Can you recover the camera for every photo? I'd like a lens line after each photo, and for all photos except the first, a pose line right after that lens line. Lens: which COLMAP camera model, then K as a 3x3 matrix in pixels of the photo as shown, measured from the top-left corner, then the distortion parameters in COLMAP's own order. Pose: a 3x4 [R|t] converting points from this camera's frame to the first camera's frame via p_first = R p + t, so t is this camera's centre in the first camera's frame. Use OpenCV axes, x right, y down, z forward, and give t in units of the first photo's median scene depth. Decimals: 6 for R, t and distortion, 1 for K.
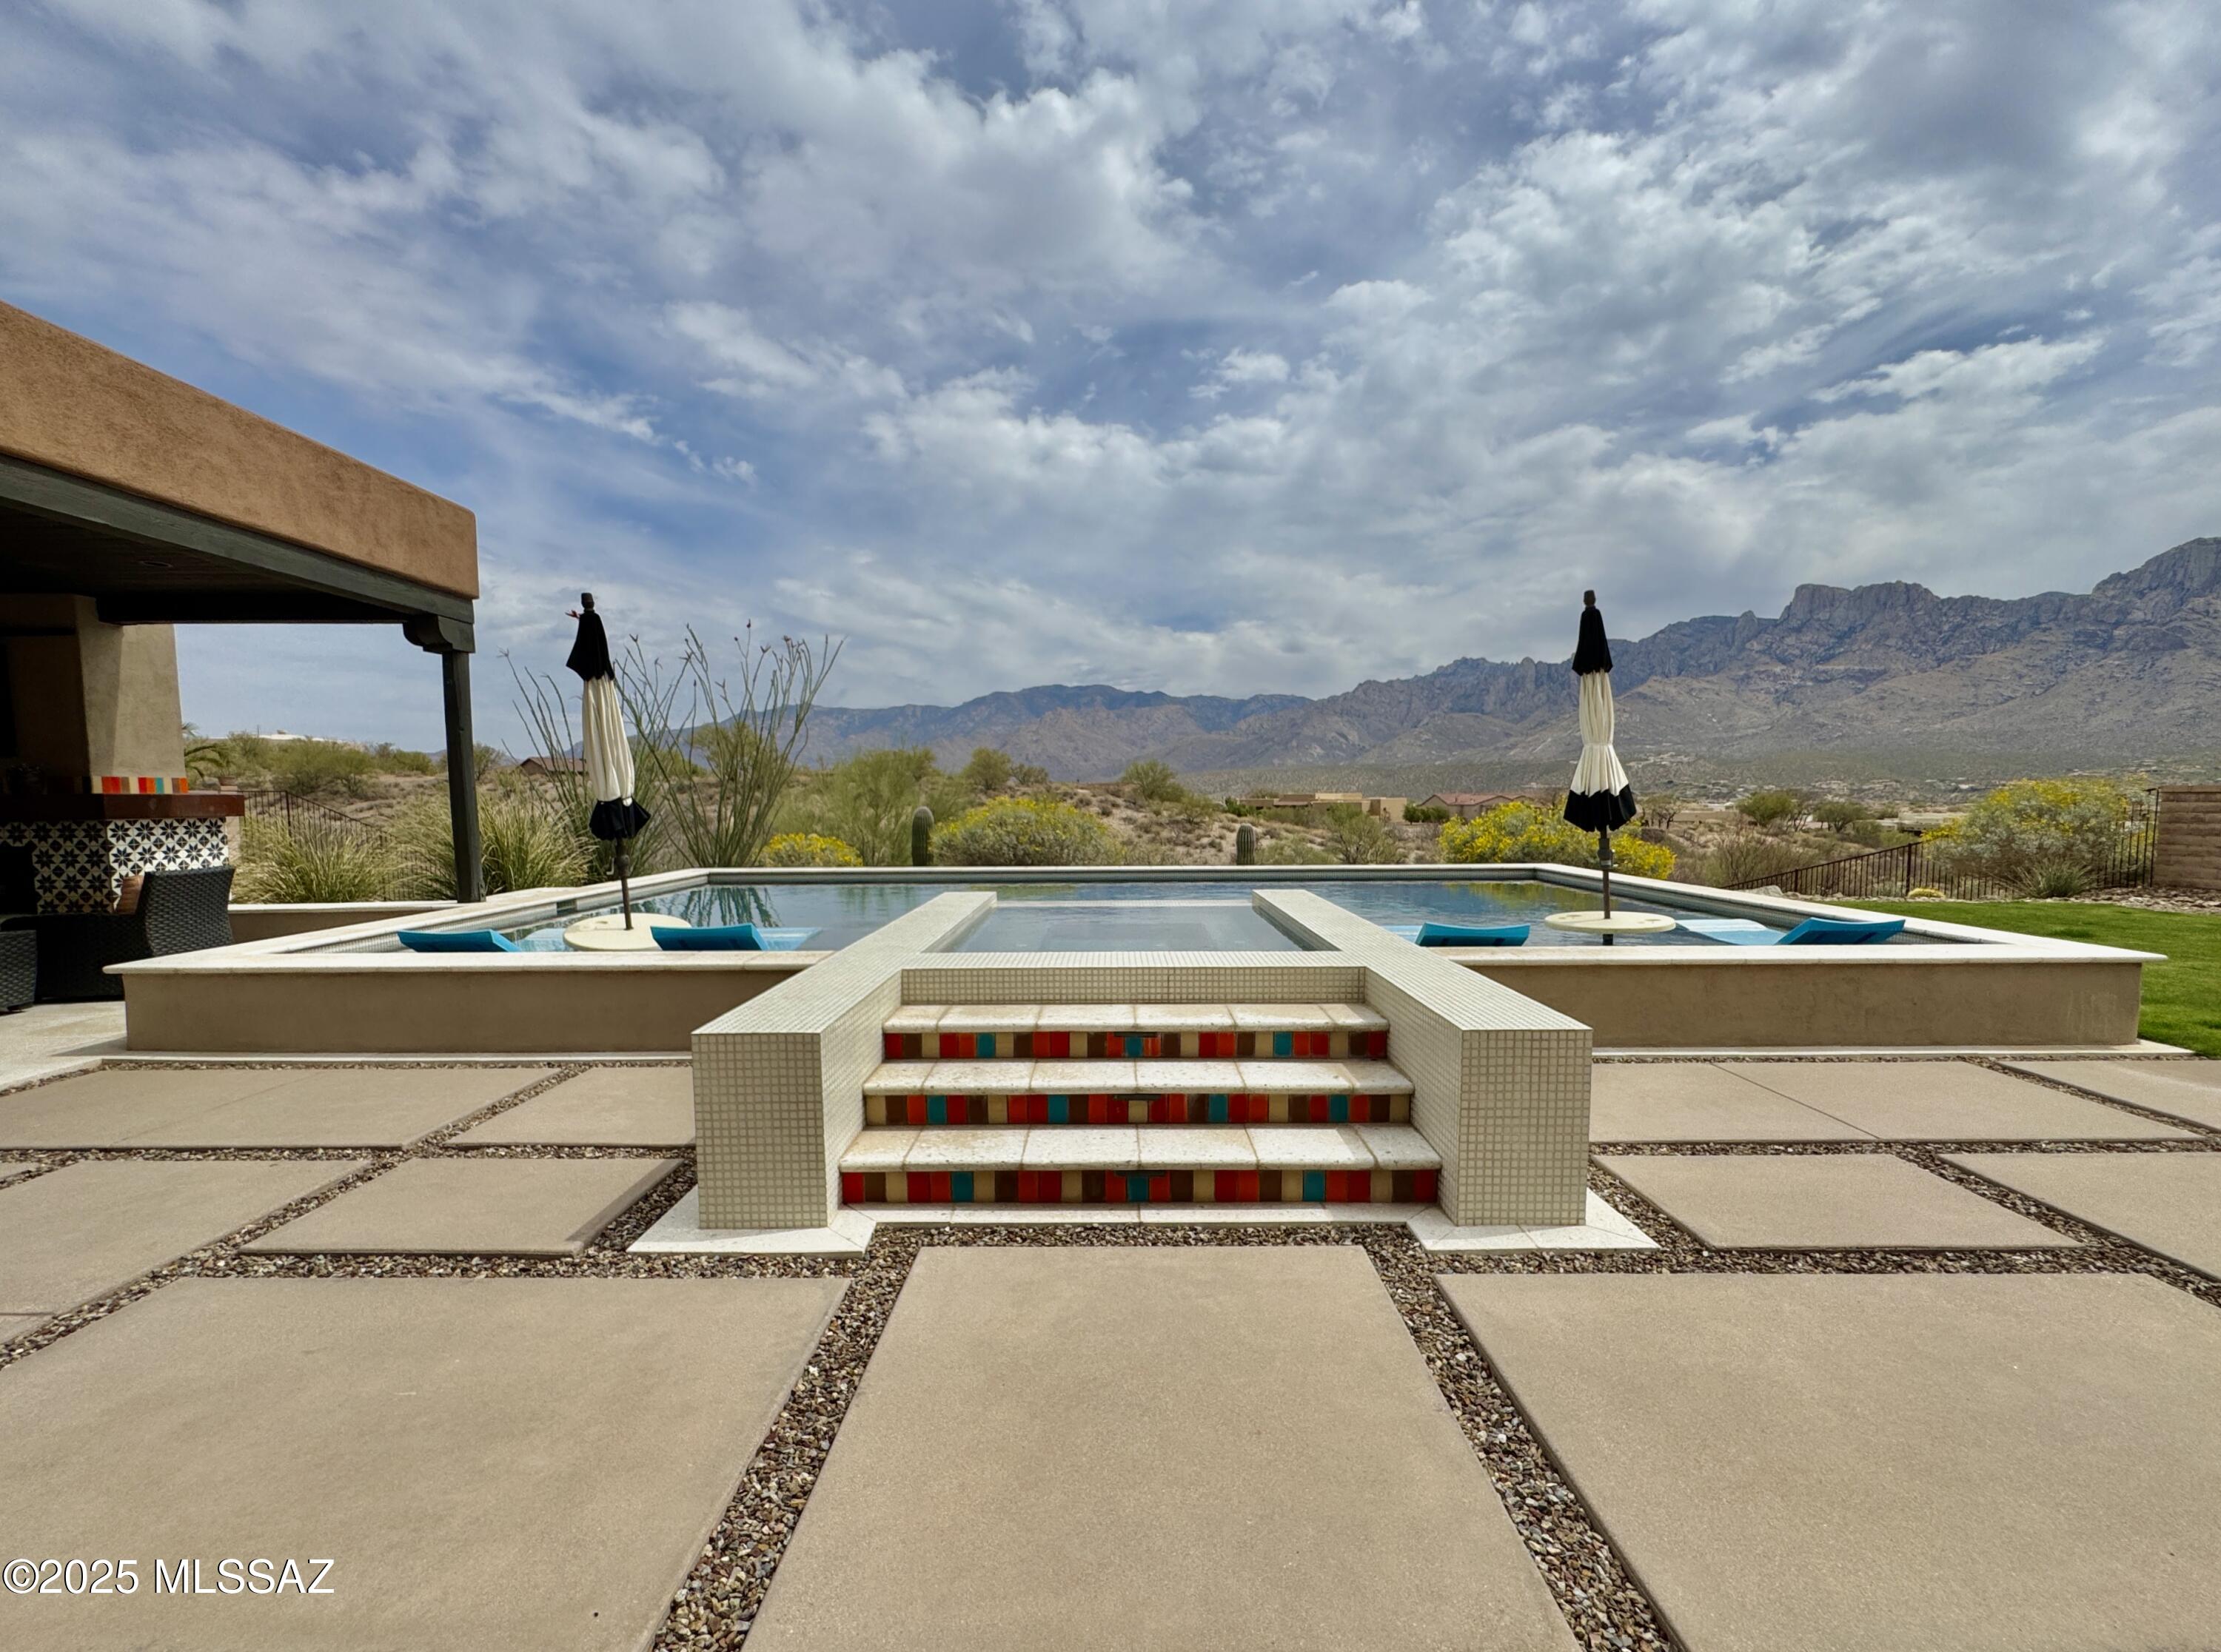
lens RADIAL K [[968.6, 0, 1112.6], [0, 968.6, 870.1], [0, 0, 1]] dist [-0.001379, 0.000282]
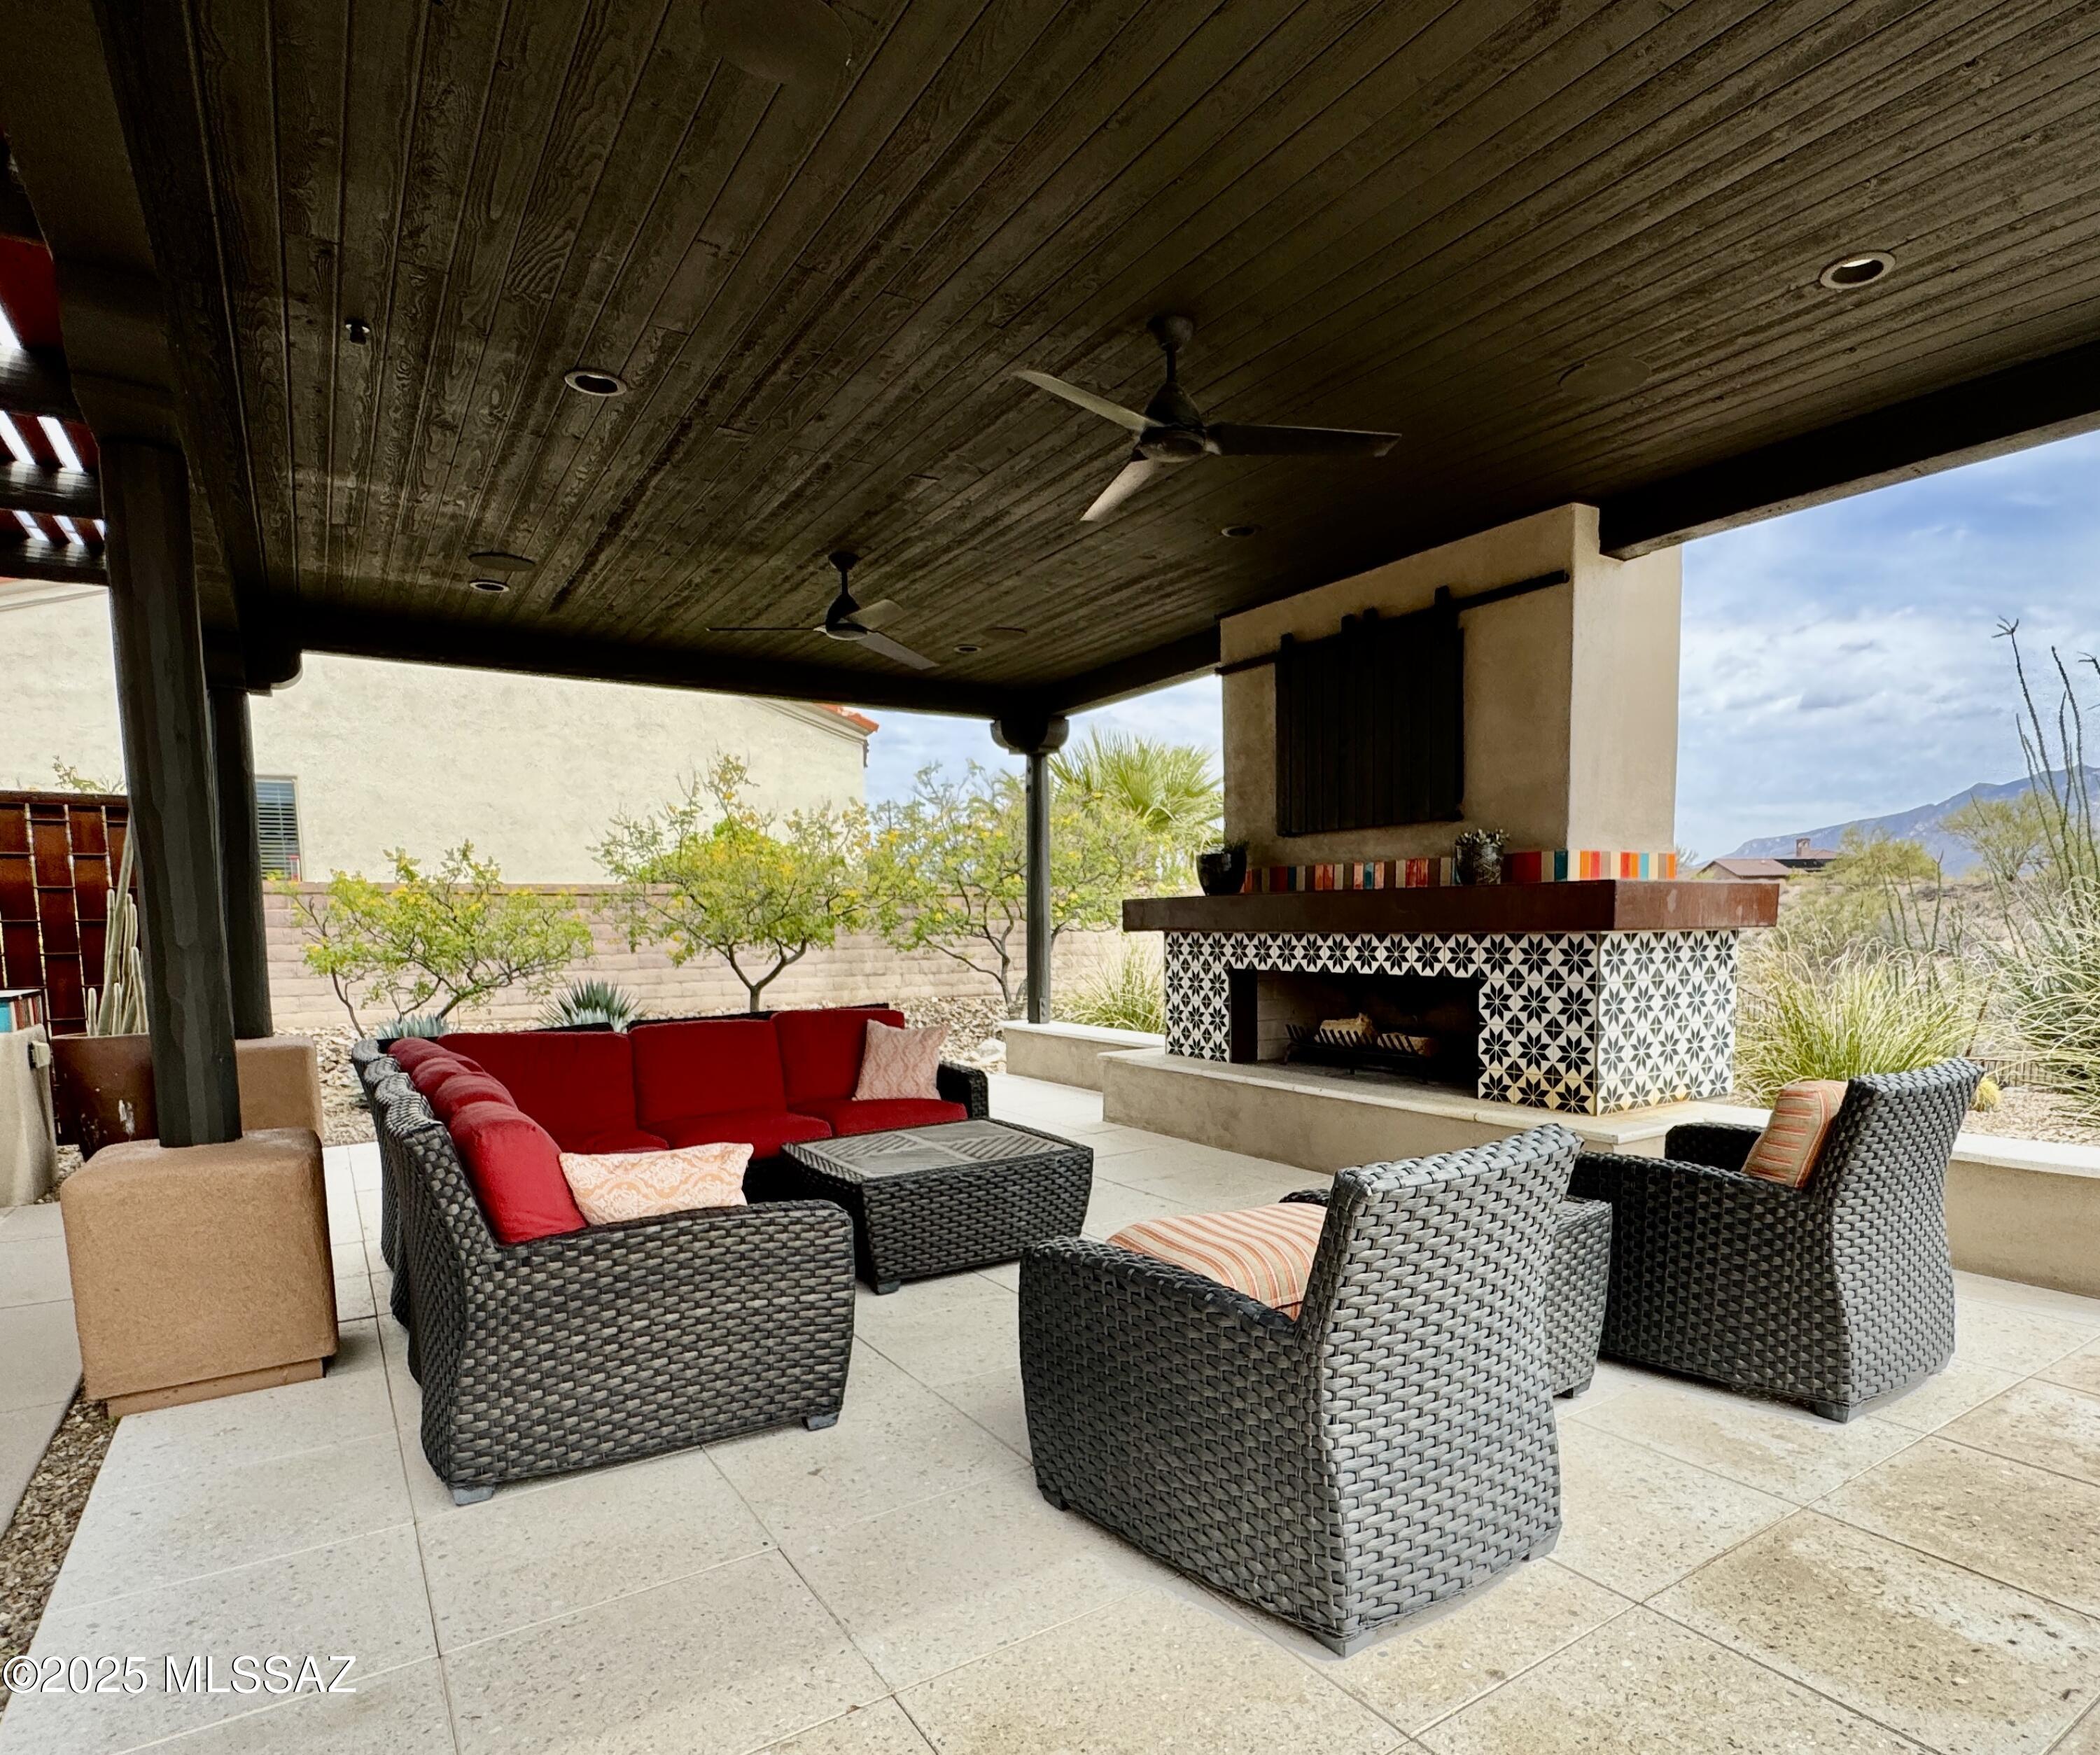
lens RADIAL K [[1194.7, 0, 1158.6], [0, 1194.7, 1043.1], [0, 0, 1]] dist [-0.005195, 0.000047]
pose [[0.574524, 0.084502, -0.814114, -0.061178], [-0.052782, 0.996411, 0.066175, -0.002136], [0.816784, 0.004952, 0.576922, 0.041607]]
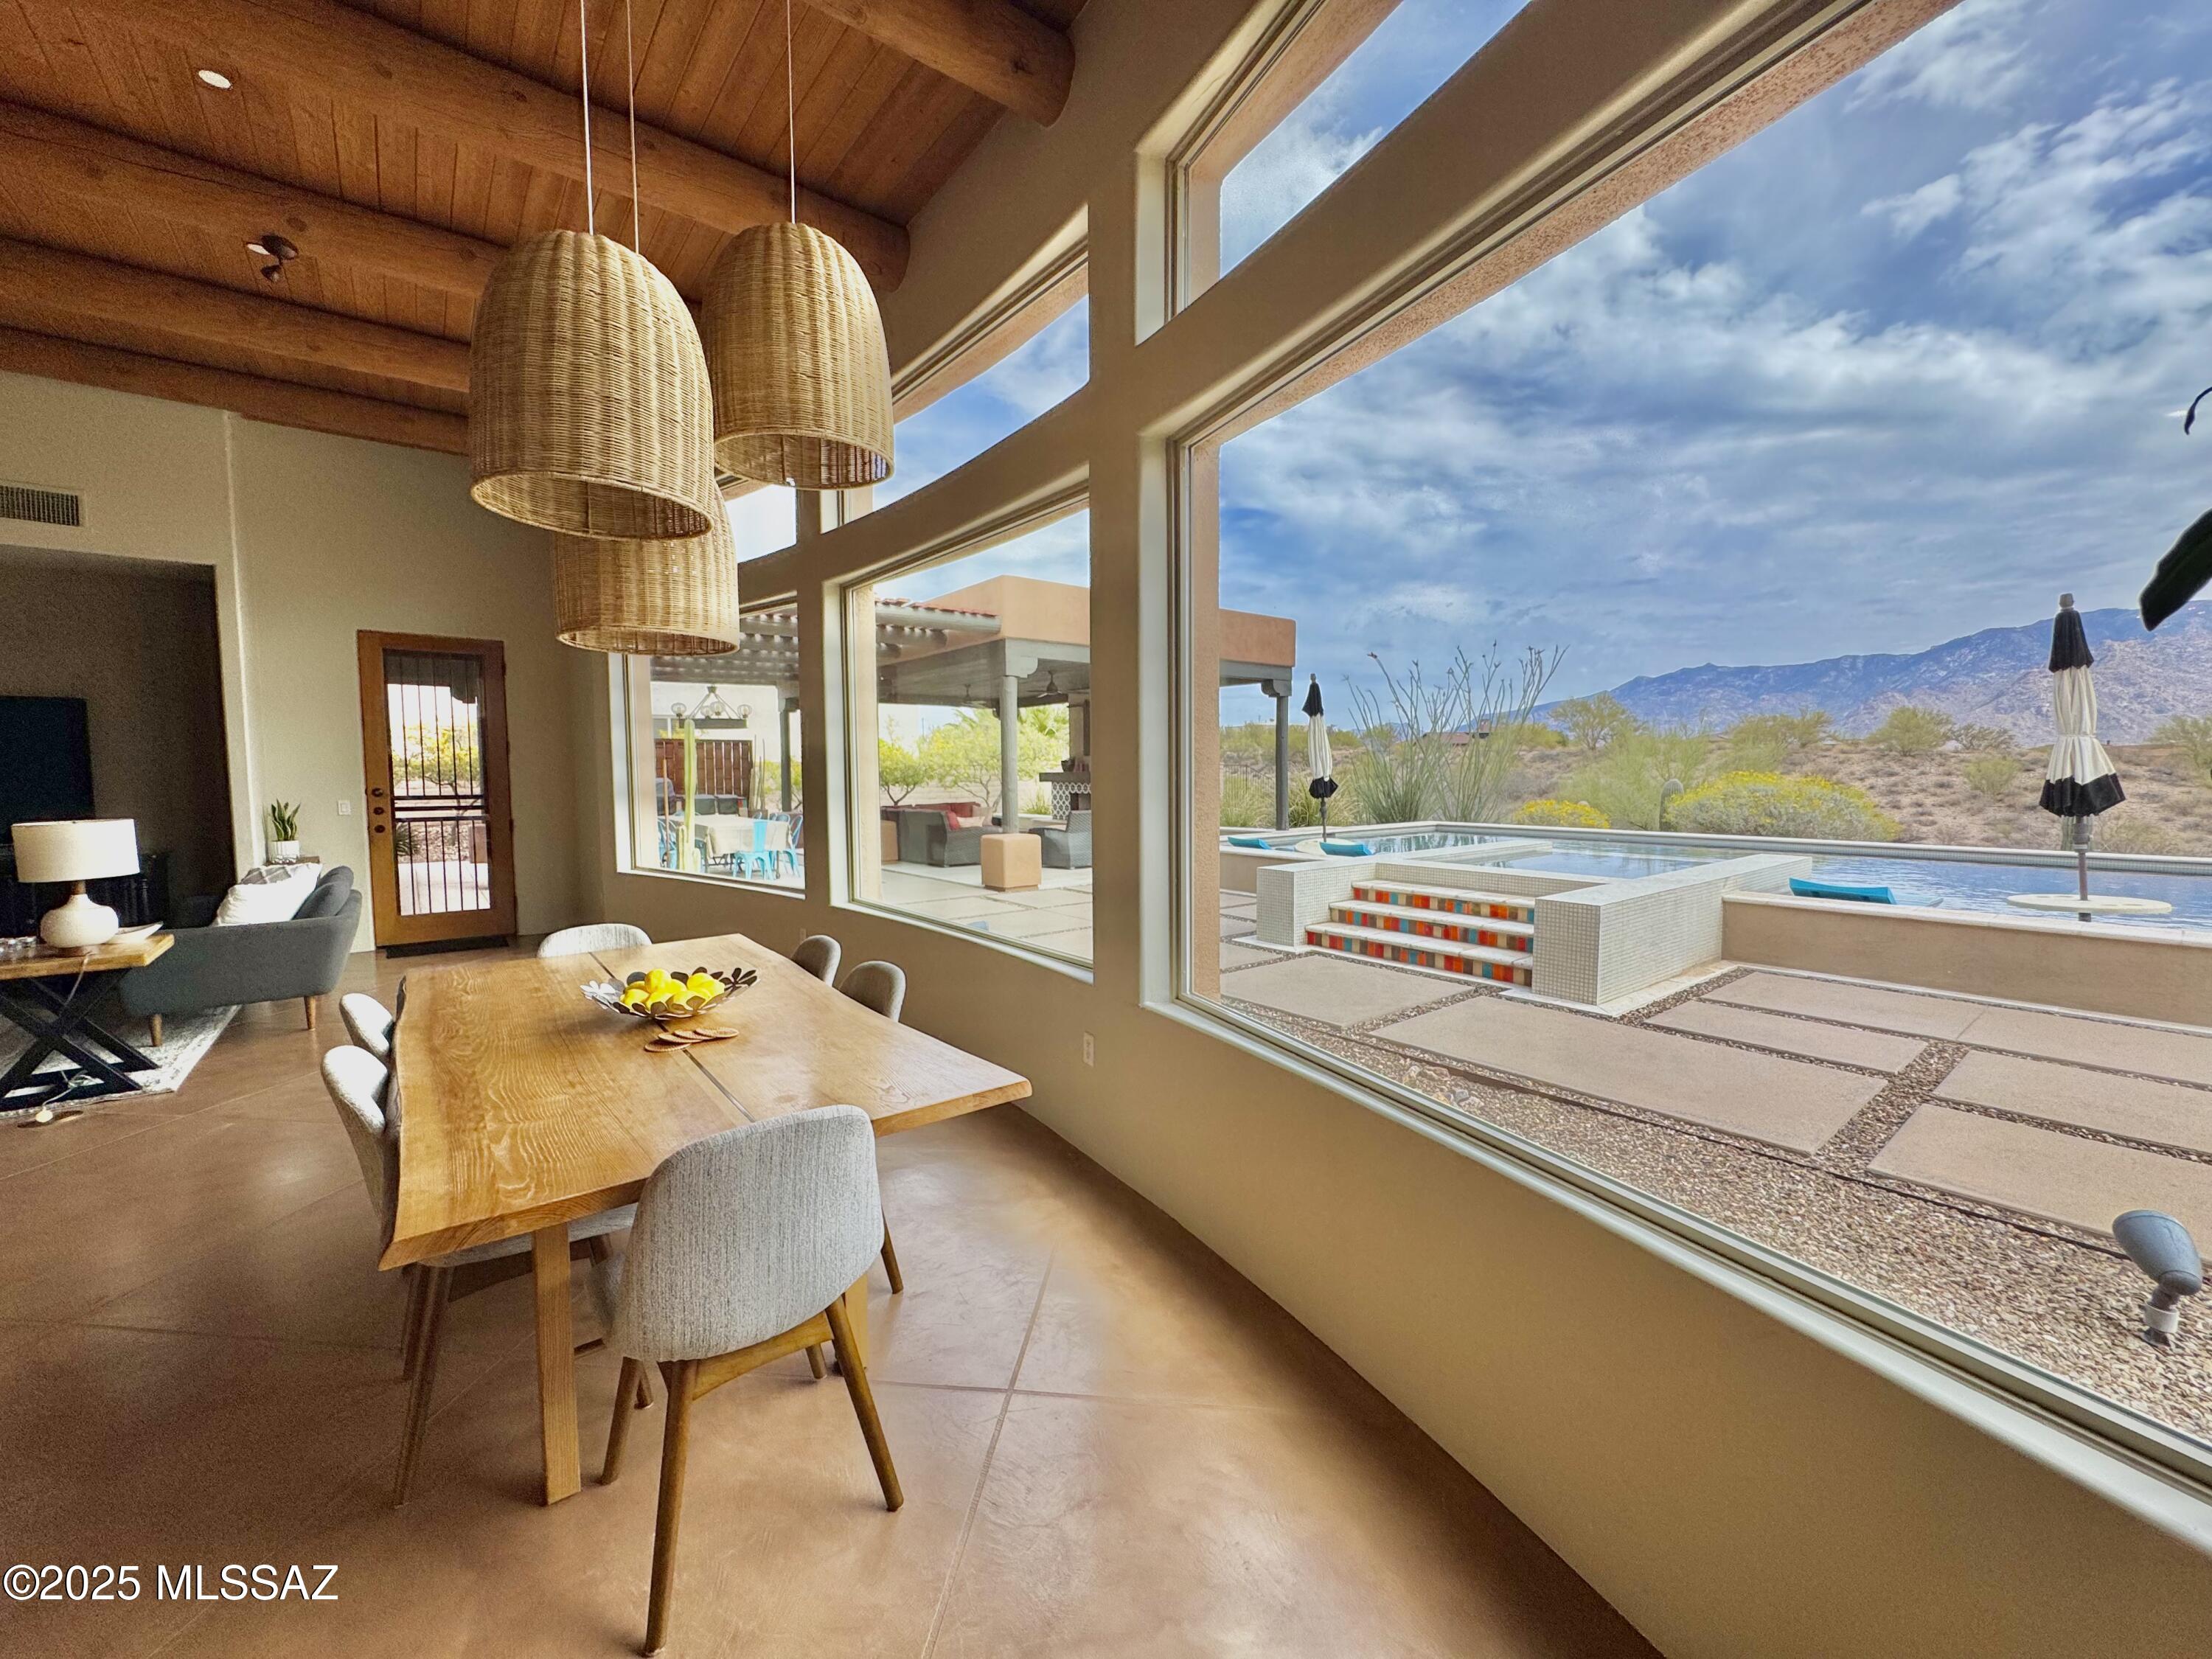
lens RADIAL K [[887.7, 0, 1102.6], [0, 887.7, 842.6], [0, 0, 1]] dist [-0.003002, -0.000302]
pose [[0.623167, 0.067481, -0.779172, 0.045692], [-0.057061, 0.997538, 0.040757, 0.000708], [0.780004, 0.019062, 0.625484, -0.033849]]
